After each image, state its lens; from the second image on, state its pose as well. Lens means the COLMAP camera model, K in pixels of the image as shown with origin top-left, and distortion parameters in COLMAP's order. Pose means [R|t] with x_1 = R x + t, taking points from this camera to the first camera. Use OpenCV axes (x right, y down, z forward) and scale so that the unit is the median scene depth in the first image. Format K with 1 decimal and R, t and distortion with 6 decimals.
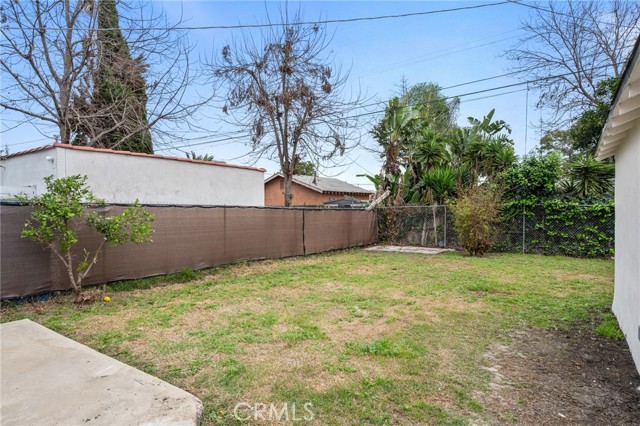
lens RADIAL K [[368.1, 0, 320.0], [0, 368.1, 213.0], [0, 0, 1]] dist [-0.000476, -0.000041]
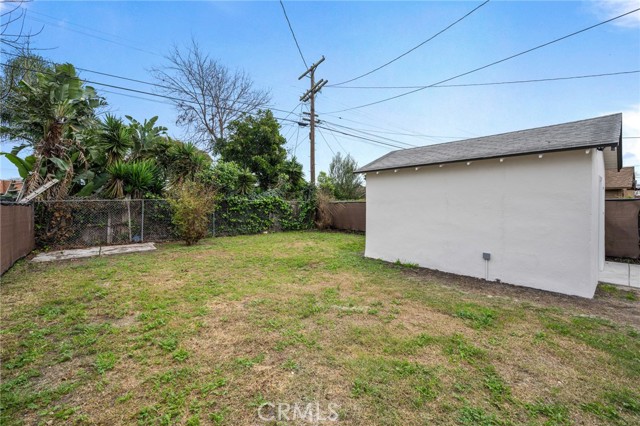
lens RADIAL K [[264.2, 0, 320.3], [0, 264.2, 203.9], [0, 0, 1]] dist [0.001060, 0.000091]
pose [[0.270522, -0.001555, 0.962712, -0.210571], [0.016367, 0.999862, -0.002984, 0.001147], [-0.962575, 0.016564, 0.270510, 0.341131]]
